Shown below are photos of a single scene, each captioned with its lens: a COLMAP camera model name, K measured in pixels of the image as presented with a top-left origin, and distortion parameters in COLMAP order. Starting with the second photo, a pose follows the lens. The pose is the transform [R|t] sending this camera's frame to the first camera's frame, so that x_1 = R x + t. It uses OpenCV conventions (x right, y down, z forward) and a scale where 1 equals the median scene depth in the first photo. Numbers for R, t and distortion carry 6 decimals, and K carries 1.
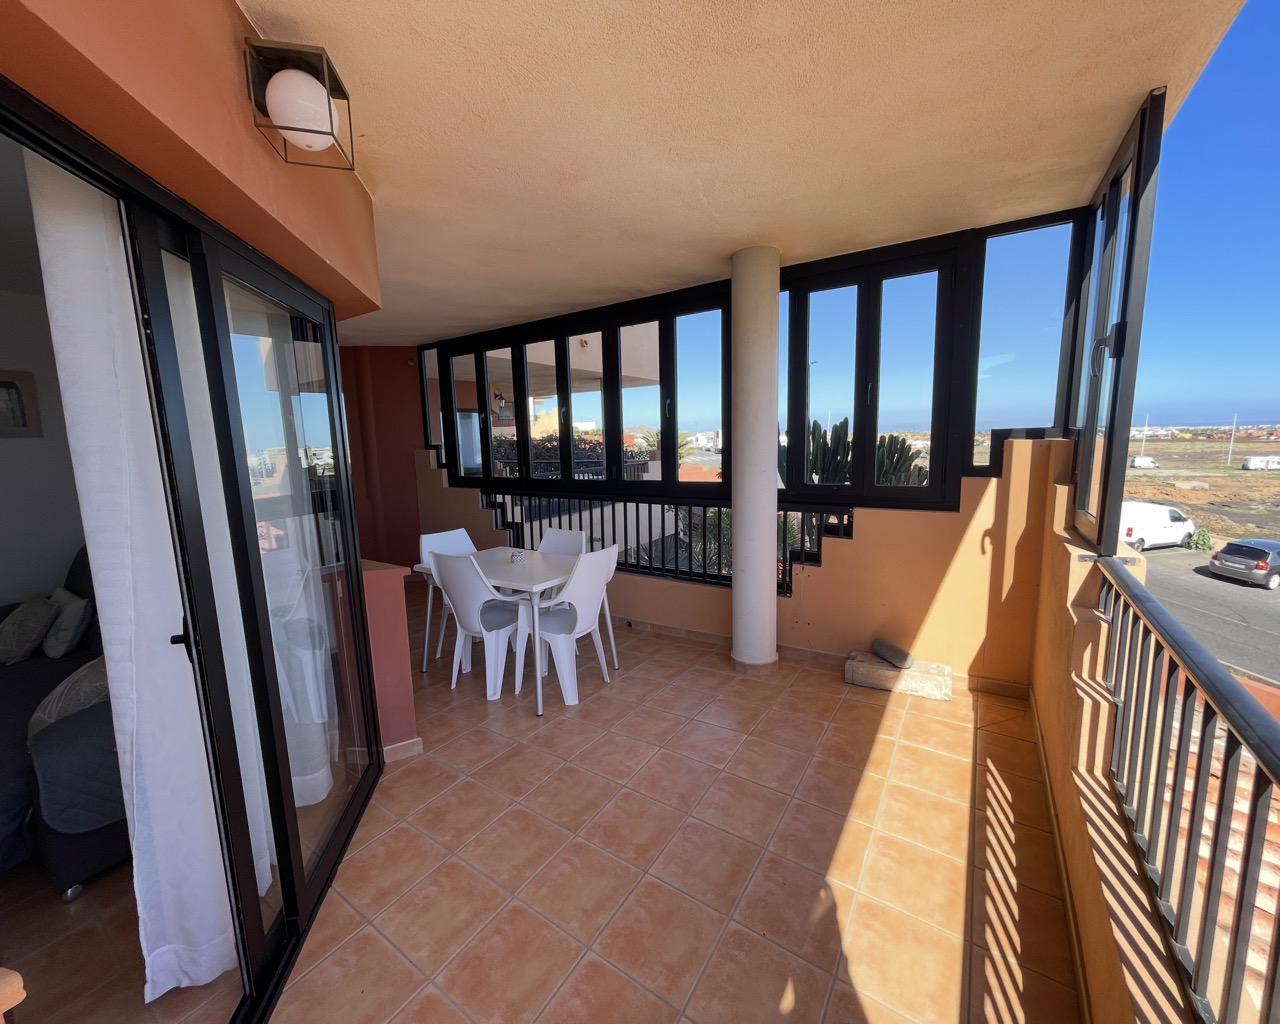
lens RADIAL K [[516.4, 0, 644.3], [0, 516.4, 509.8], [0, 0, 1]] dist [-0.002273, -0.000257]
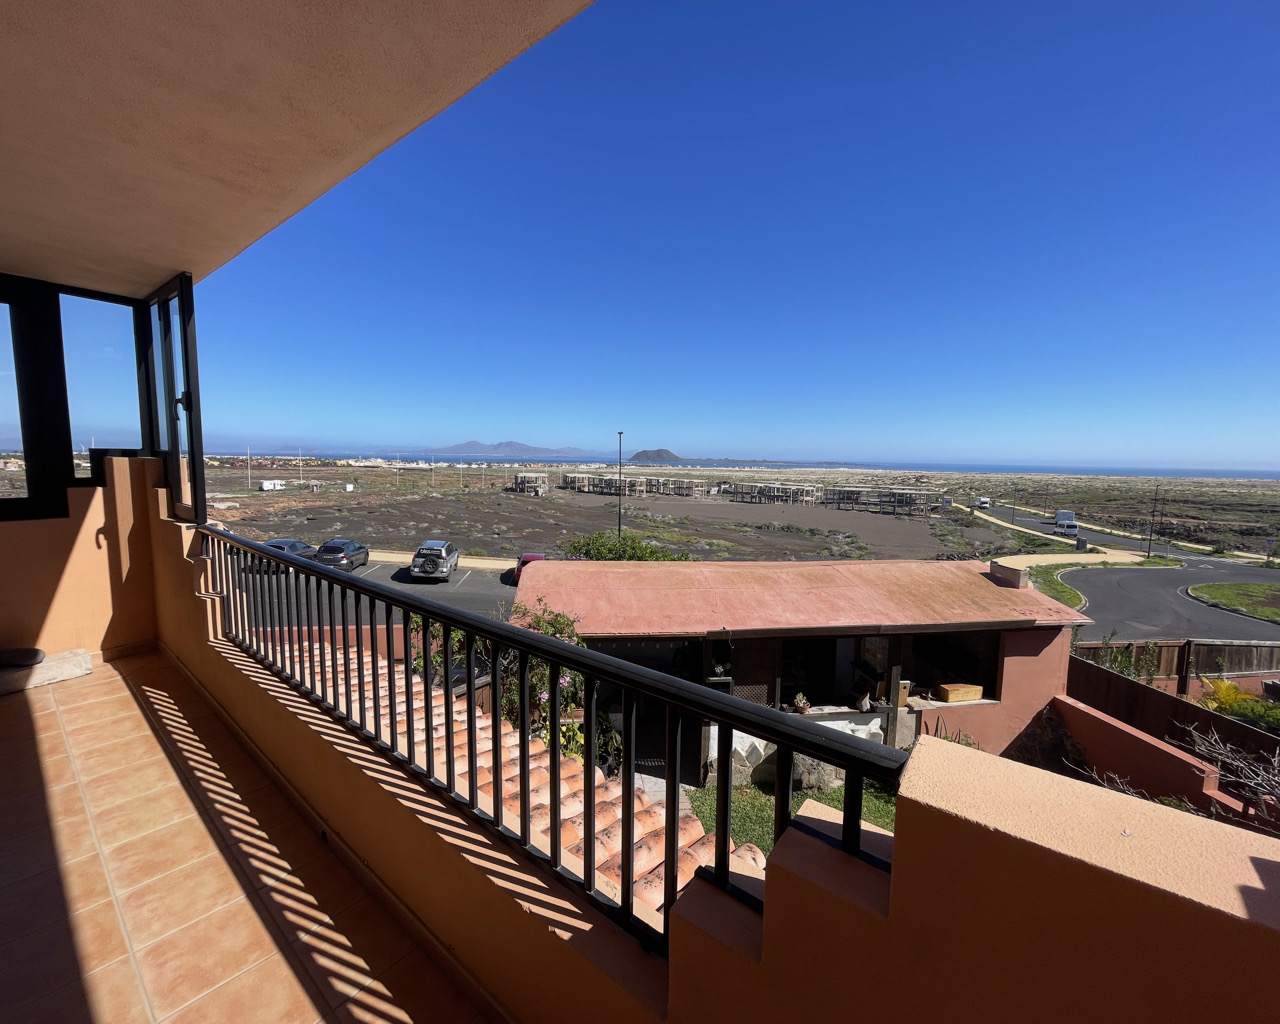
lens RADIAL K [[516.4, 0, 632.0], [0, 516.4, 509.5], [0, 0, 1]] dist [-0.002273, -0.000257]
pose [[0.086298, -0.068959, 0.993880, -0.477694], [0.119143, 0.991157, 0.058425, 0.076515], [-0.989120, 0.113371, 0.093751, -0.411056]]
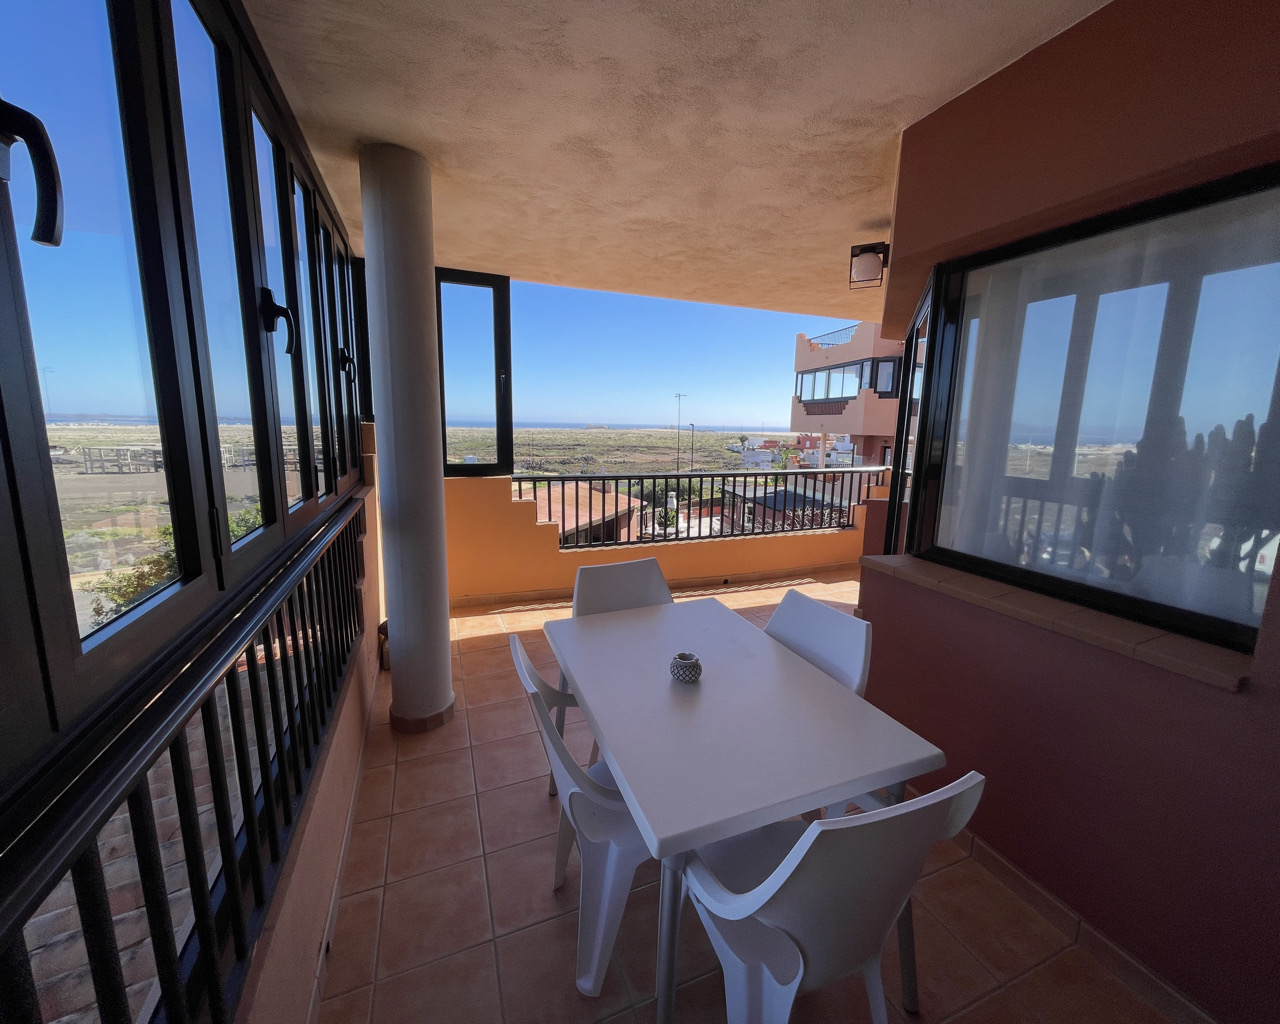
lens RADIAL K [[516.4, 0, 637.6], [0, 516.4, 510.5], [0, 0, 1]] dist [-0.002273, -0.000257]
pose [[-0.815289, -0.081972, 0.573223, -0.575418], [0.087012, 0.961347, 0.261230, -0.204098], [-0.572480, 0.262855, -0.776643, 1.669603]]
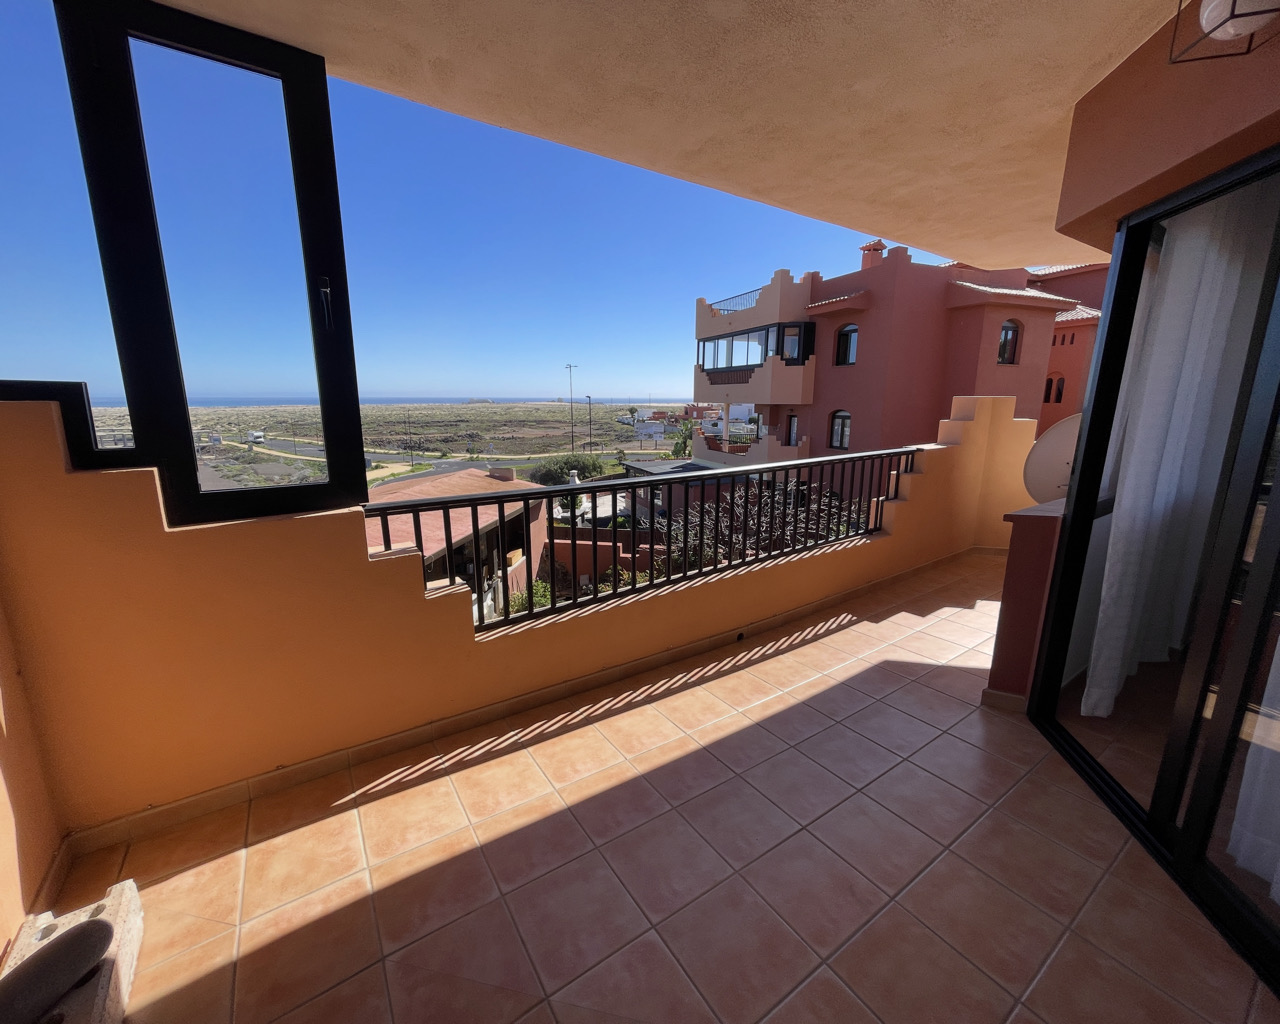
lens RADIAL K [[516.4, 0, 634.3], [0, 516.4, 503.9], [0, 0, 1]] dist [-0.002273, -0.000257]
pose [[-0.917071, -0.051639, 0.395365, -0.036558], [0.082781, 0.945314, 0.315483, -0.139366], [-0.390036, 0.322049, -0.862645, 1.158566]]
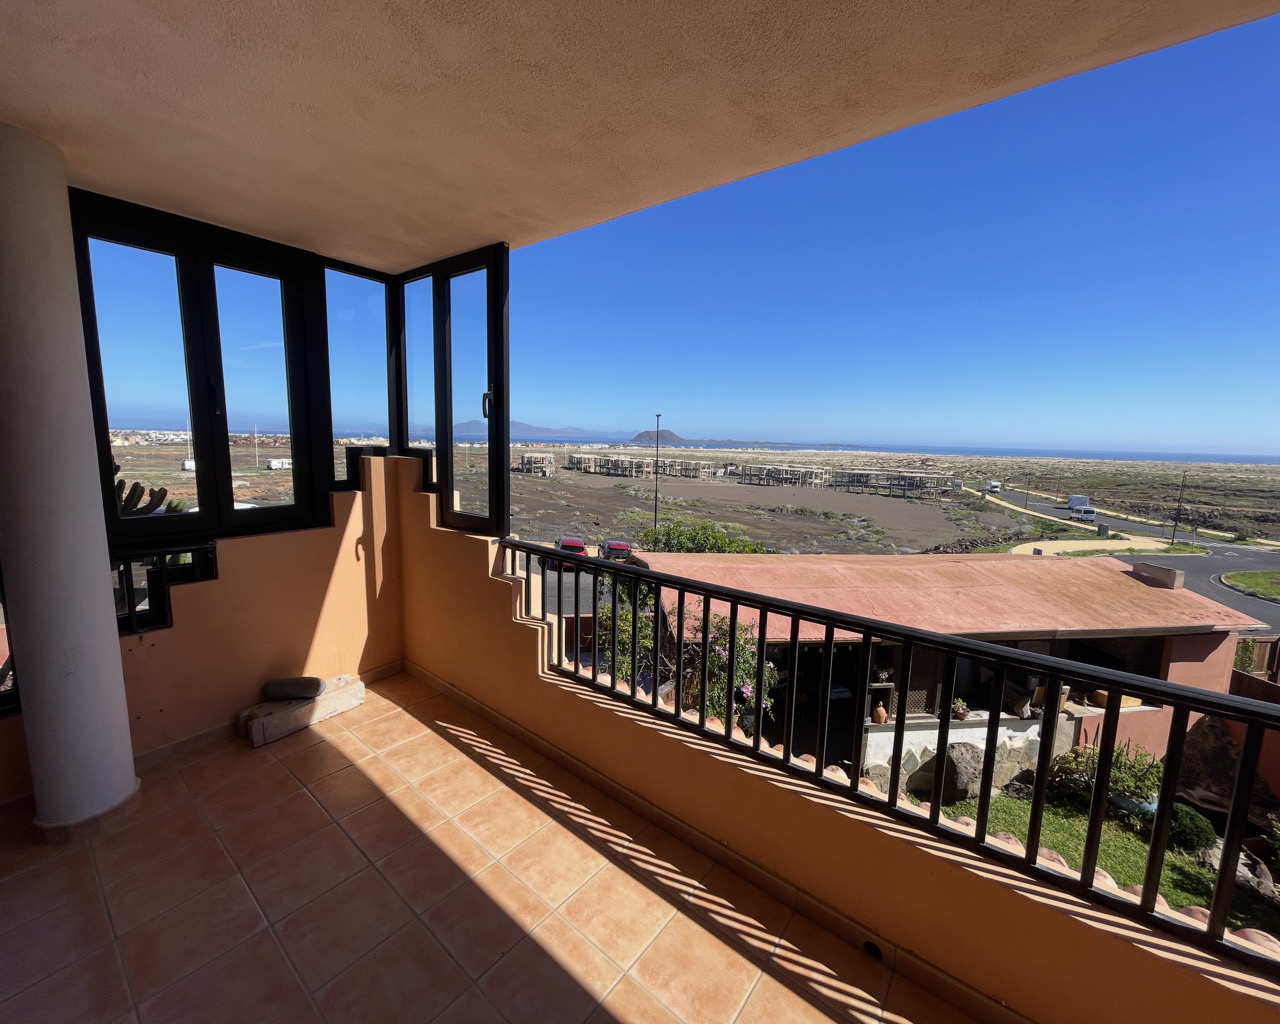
lens RADIAL K [[516.4, 0, 633.0], [0, 516.4, 506.3], [0, 0, 1]] dist [-0.002273, -0.000257]
pose [[0.090901, -0.098786, 0.990948, -0.379991], [0.112005, 0.989768, 0.088394, -0.062496], [-0.989541, 0.102956, 0.101035, 0.314369]]
